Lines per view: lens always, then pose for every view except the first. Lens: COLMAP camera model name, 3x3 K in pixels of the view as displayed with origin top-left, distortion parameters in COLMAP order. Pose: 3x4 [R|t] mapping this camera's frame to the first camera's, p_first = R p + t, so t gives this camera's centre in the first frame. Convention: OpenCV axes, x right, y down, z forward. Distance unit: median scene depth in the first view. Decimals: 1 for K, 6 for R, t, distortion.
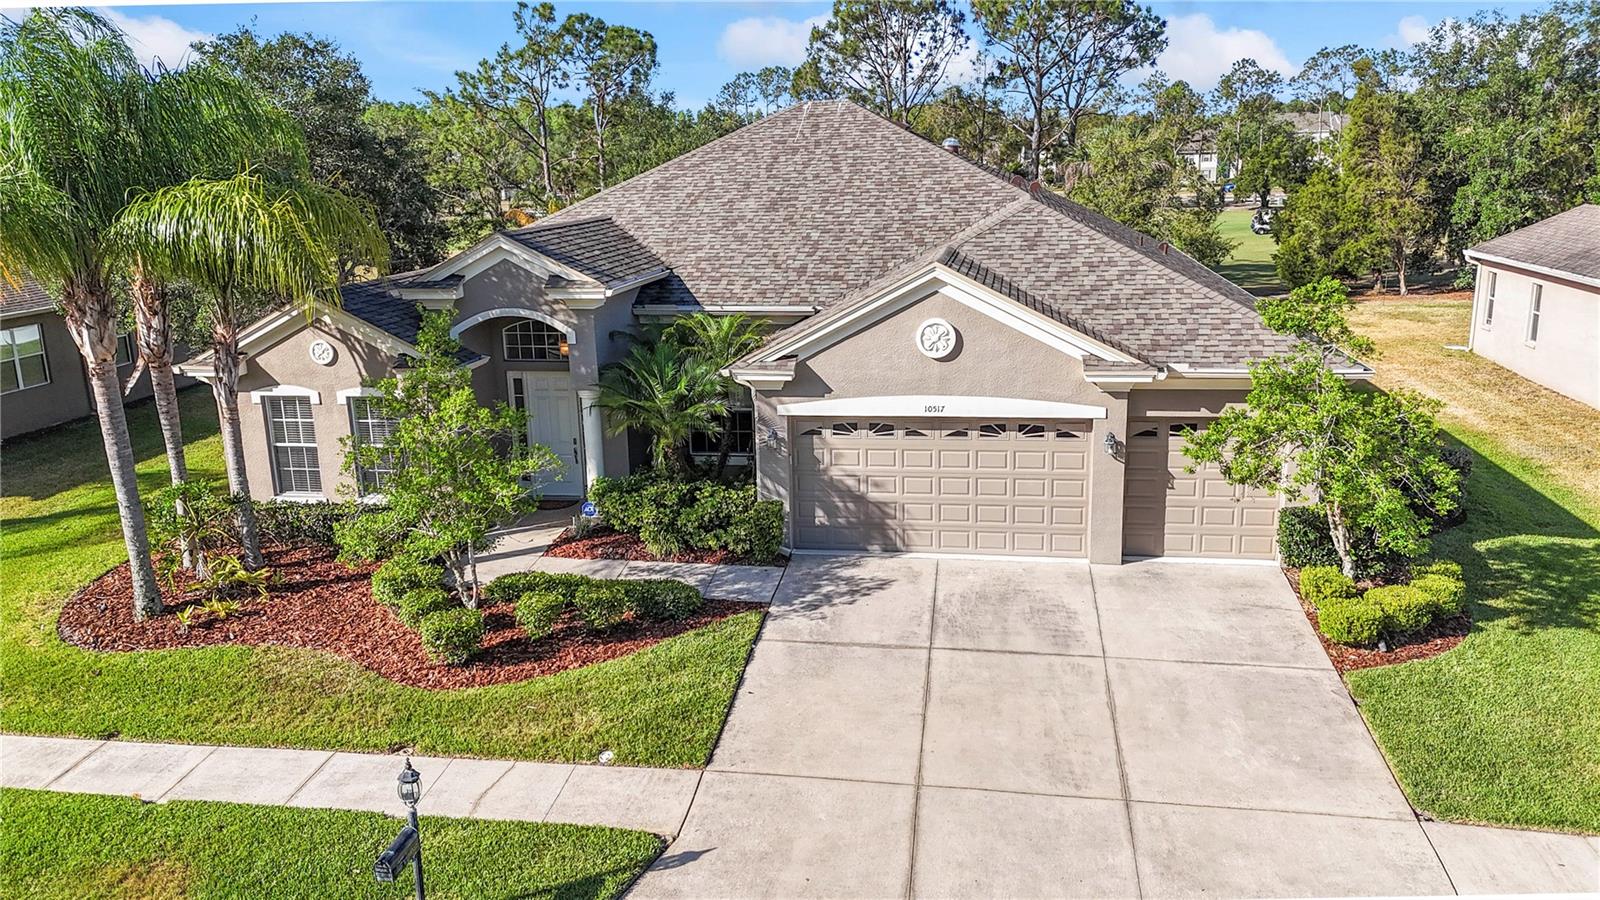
lens RADIAL K [[1178.7, 0, 800.0], [0, 1178.7, 450.0], [0, 0, 1]] dist [0.038934, -0.001436]
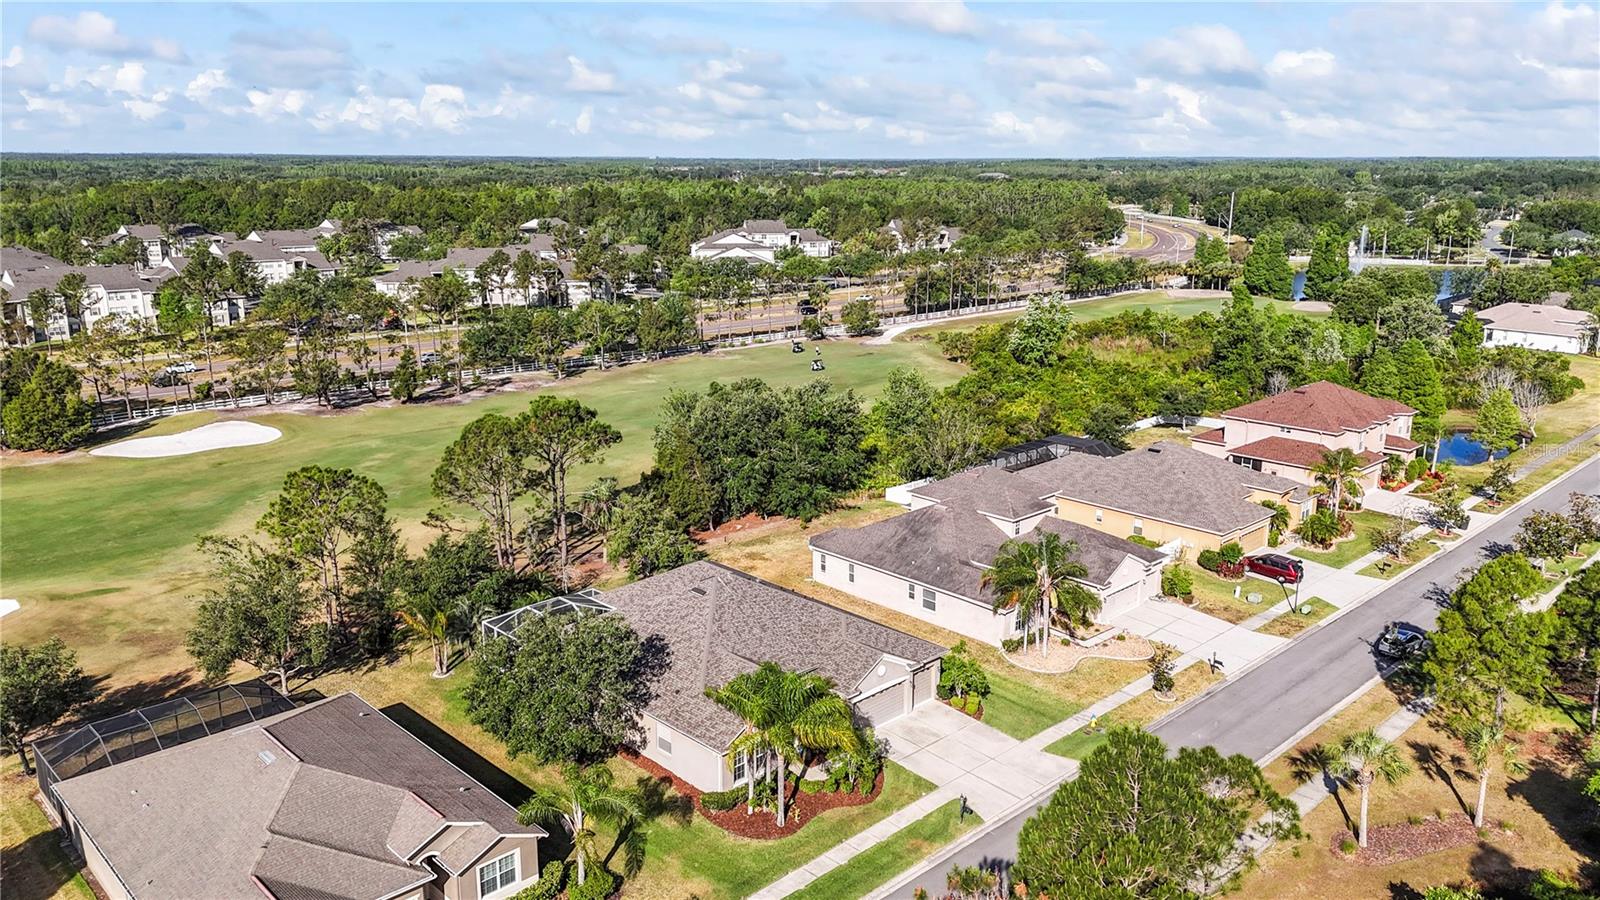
lens RADIAL K [[1178.7, 0, 800.0], [0, 1178.7, 450.0], [0, 0, 1]] dist [0.038934, -0.001436]
pose [[0.594900, -0.166975, 0.786265, -3.061971], [0.167918, 0.982419, 0.081583, -1.209449], [-0.786065, 0.083494, 0.612480, -1.255619]]
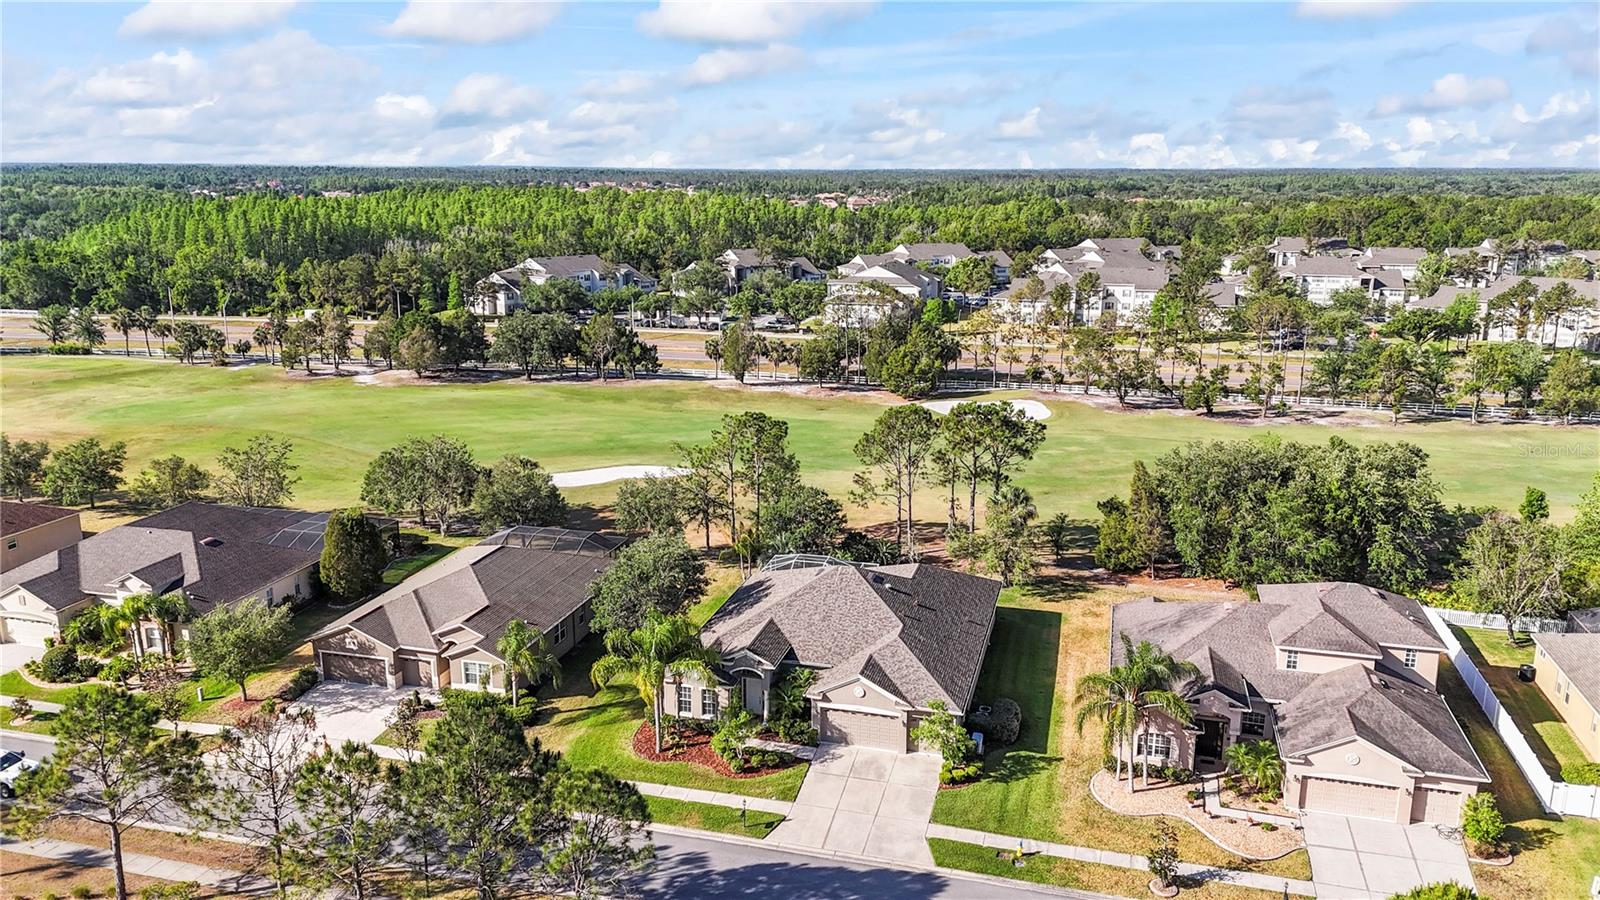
lens RADIAL K [[1178.7, 0, 800.0], [0, 1178.7, 450.0], [0, 0, 1]] dist [0.038934, -0.001436]
pose [[0.995206, 0.051488, -0.083146, 0.209712], [-0.051297, 0.998674, 0.004432, -0.919652], [0.083264, -0.000146, 0.996528, -2.944438]]
